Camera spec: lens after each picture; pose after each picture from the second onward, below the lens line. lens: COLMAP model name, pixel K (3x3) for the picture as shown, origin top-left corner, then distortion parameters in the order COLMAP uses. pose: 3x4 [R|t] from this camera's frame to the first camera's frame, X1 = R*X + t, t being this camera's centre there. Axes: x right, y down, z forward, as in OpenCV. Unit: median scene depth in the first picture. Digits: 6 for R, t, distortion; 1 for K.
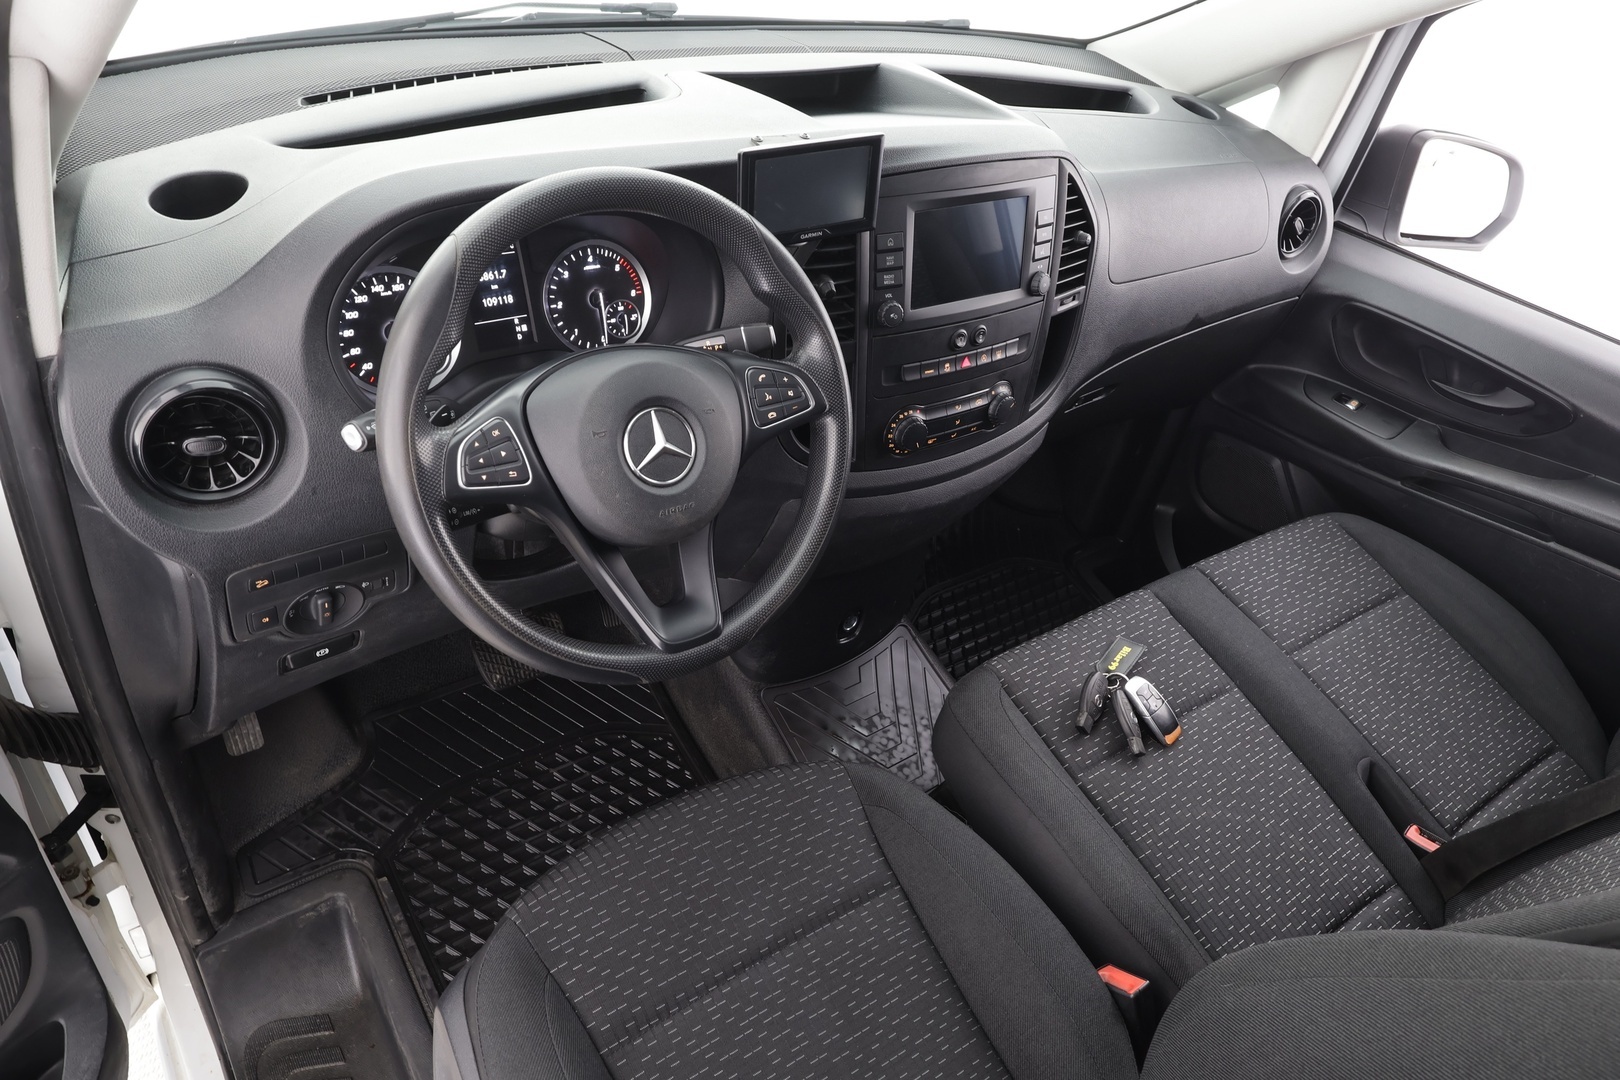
lens RADIAL K [[1073.3, 0, 816.1], [0, 1073.3, 533.8], [0, 0, 1]] dist [-0.034641, 0.000120]
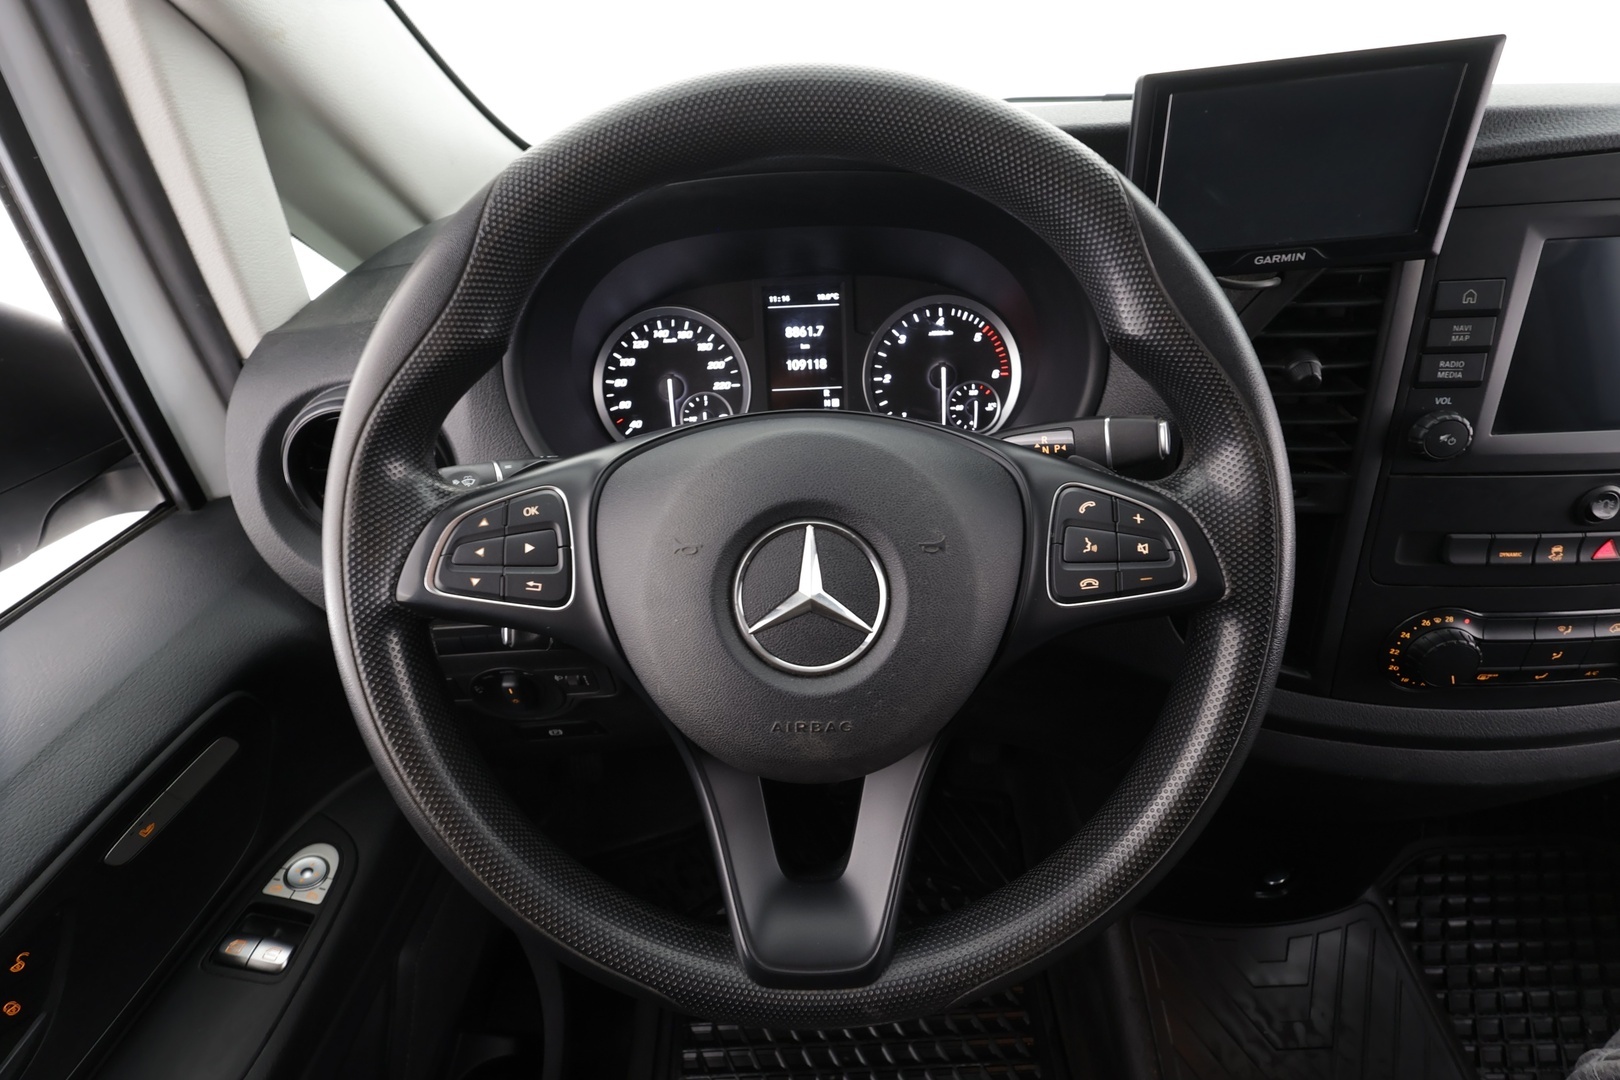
lens RADIAL K [[755.7, 0, 809.0], [0, 755.7, 540.8], [0, 0, 1]] dist [-0.001055, -0.000037]
pose [[0.803363, 0.175137, -0.569153, 0.040831], [-0.224441, 0.974340, -0.016982, -0.079037], [0.551575, 0.141384, 0.822056, 0.537290]]
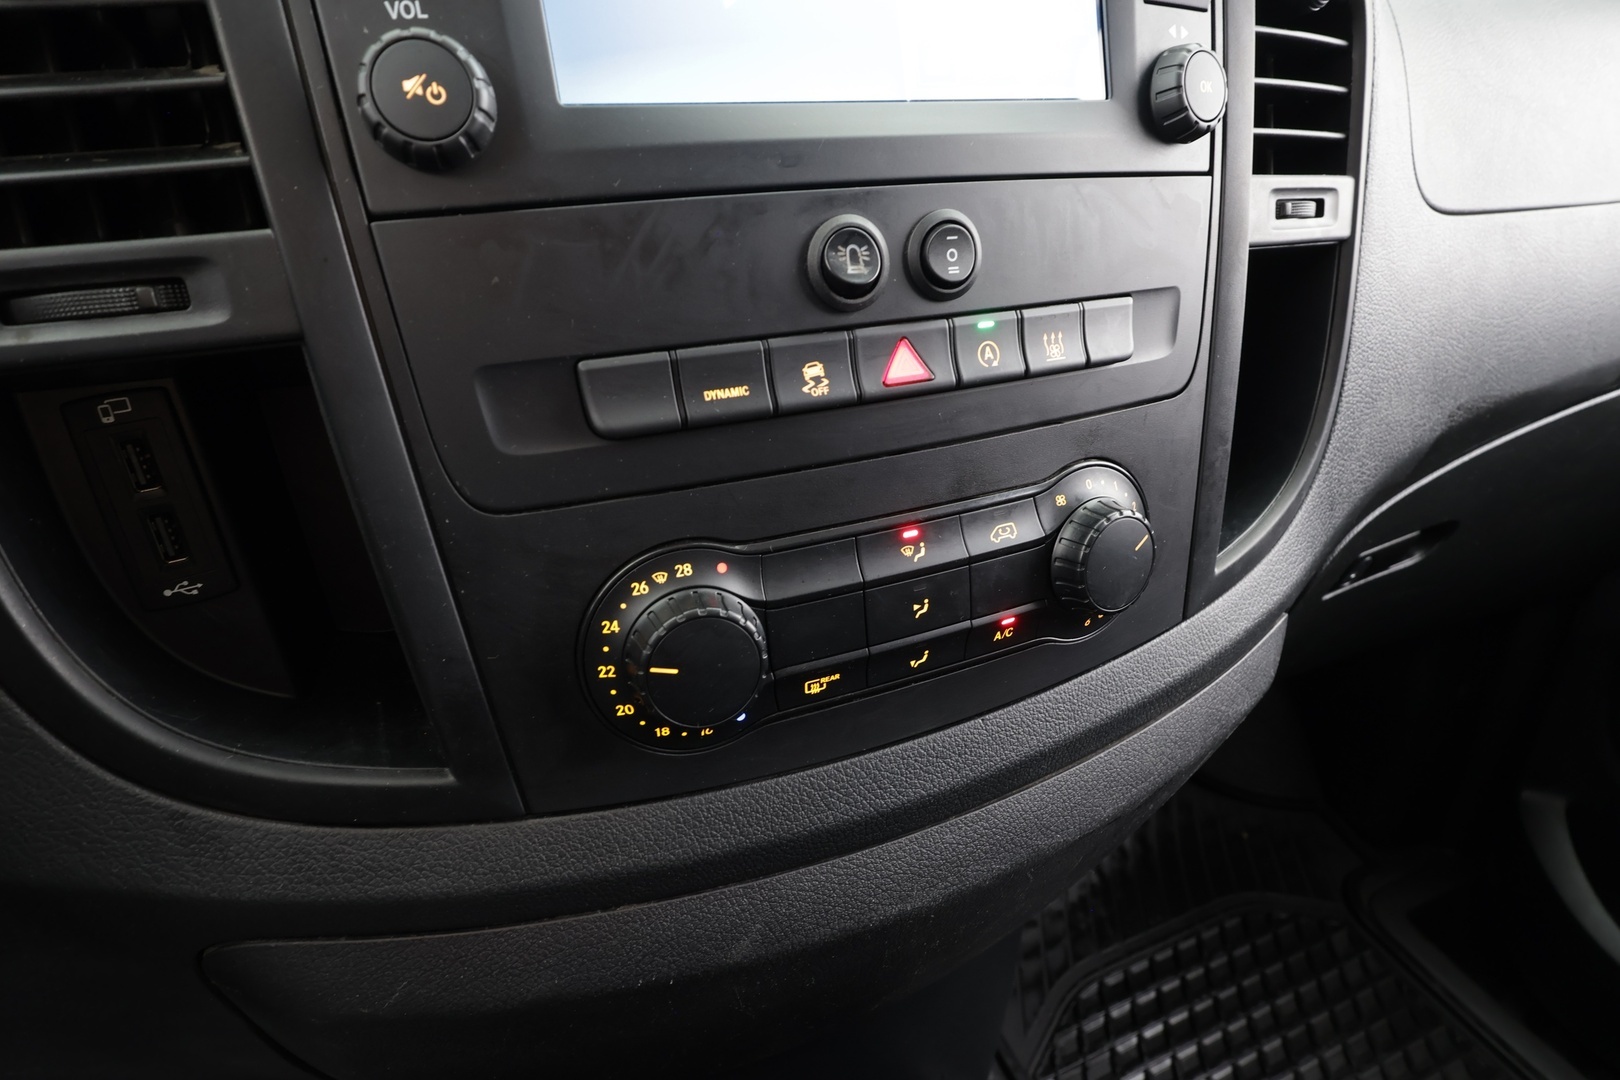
lens RADIAL K [[863.9, 0, 813.5], [0, 863.9, 553.5], [0, 0, 1]] dist [0.003288, 0.000144]
pose [[0.964303, -0.087103, -0.250067, 0.183267], [0.021870, 0.967323, -0.252603, -0.072752], [0.263898, 0.238117, 0.934697, 0.900176]]
